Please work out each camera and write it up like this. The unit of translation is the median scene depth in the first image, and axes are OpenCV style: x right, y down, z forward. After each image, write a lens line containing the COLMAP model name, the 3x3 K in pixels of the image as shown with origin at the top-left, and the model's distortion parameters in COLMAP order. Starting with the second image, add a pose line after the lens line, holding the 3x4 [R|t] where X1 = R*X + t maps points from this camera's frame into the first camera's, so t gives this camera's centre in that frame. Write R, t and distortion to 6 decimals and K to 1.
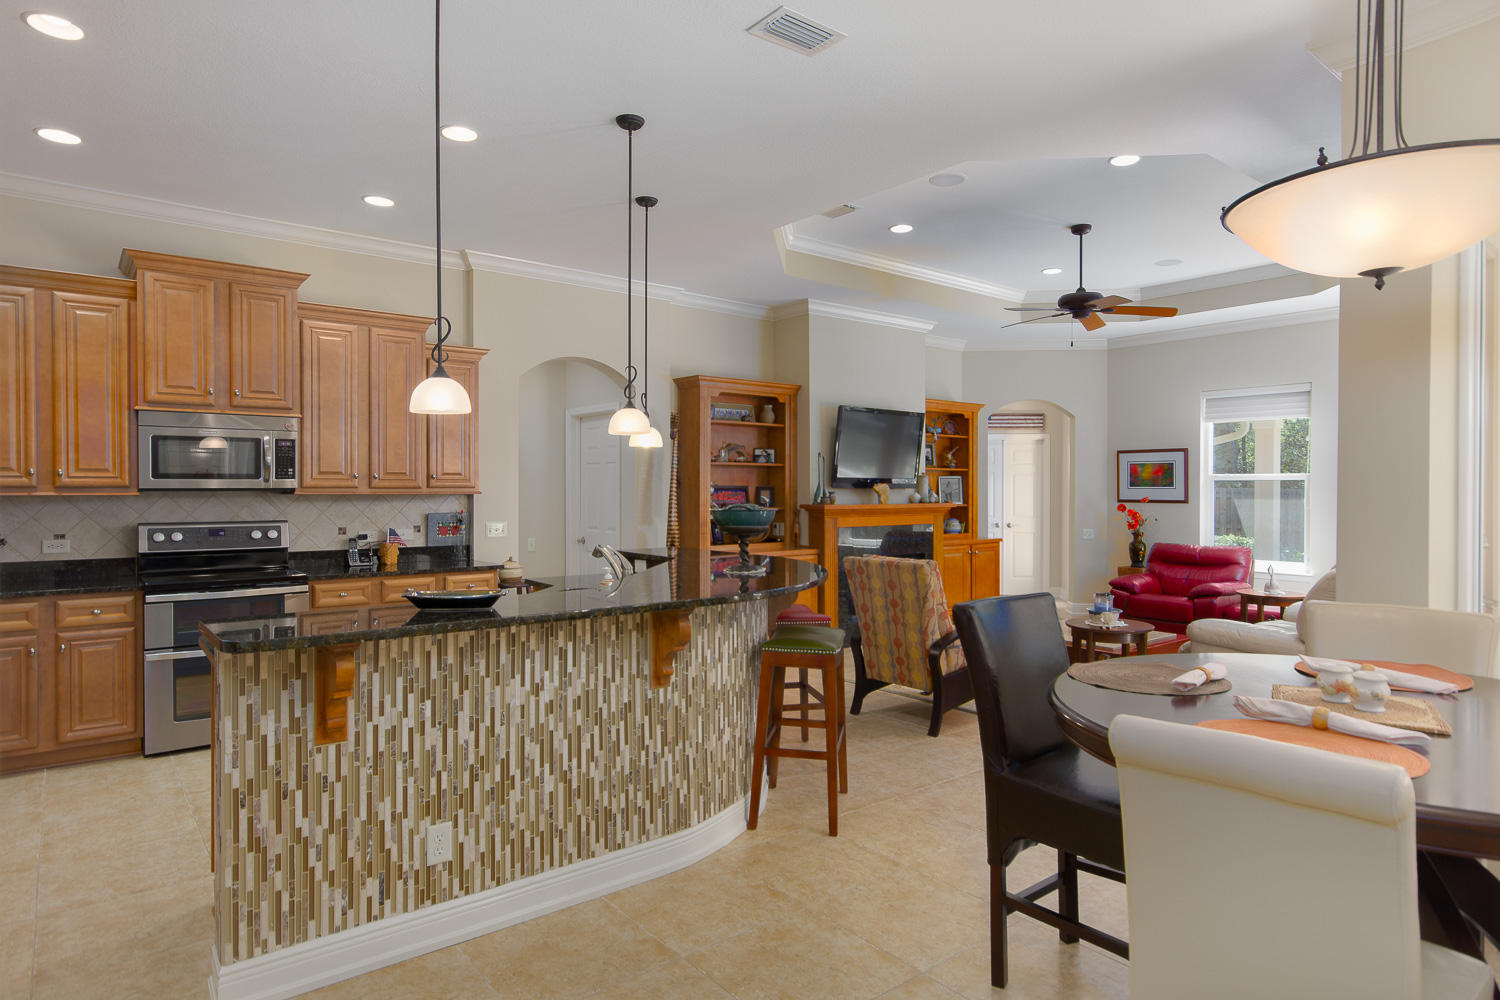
lens RADIAL K [[845.6, 0, 750.0], [0, 845.6, 500.0], [0, 0, 1]] dist [-0.001067, 0.000043]
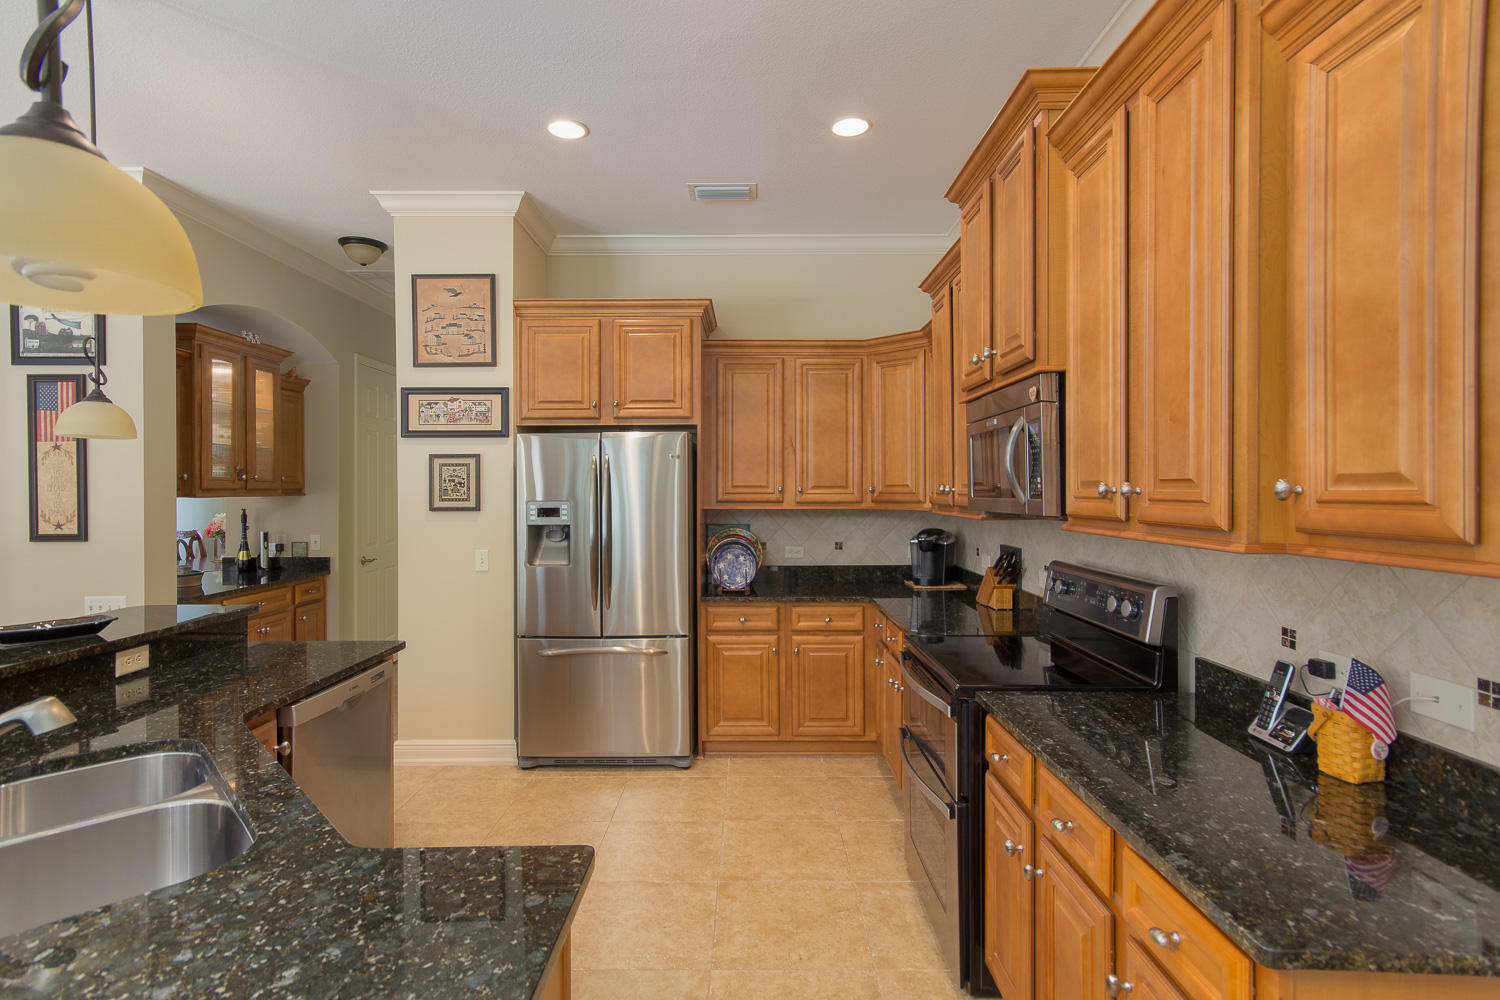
lens RADIAL K [[704.3, 0, 750.0], [0, 704.3, 500.0], [0, 0, 1]] dist [0.000207, 0.000054]
pose [[-0.620293, 0.006542, -0.784343, -0.075195], [-0.010707, 0.999801, 0.016807, -0.018425], [0.784297, 0.018823, -0.620100, 0.736932]]
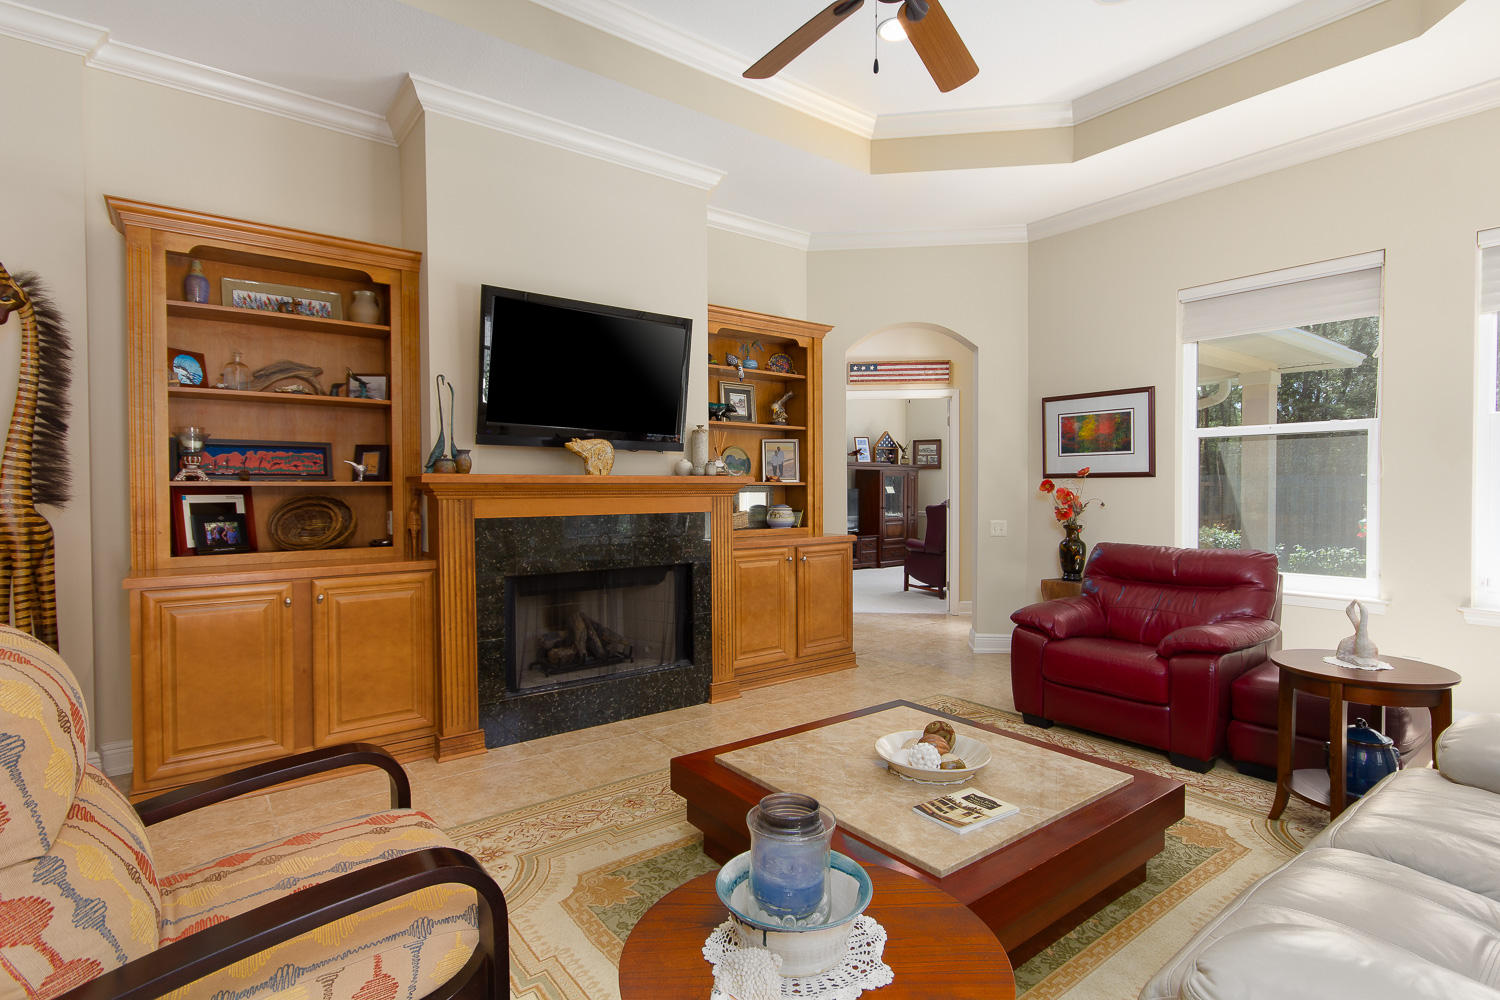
lens RADIAL K [[748.5, 0, 750.0], [0, 748.5, 500.0], [0, 0, 1]] dist [0.022181, 0.000069]
pose [[0.999920, -0.005379, -0.011479, 0.275804], [0.005408, 0.999982, 0.002455, 0.020827], [0.011466, -0.002517, 0.999931, 0.538827]]
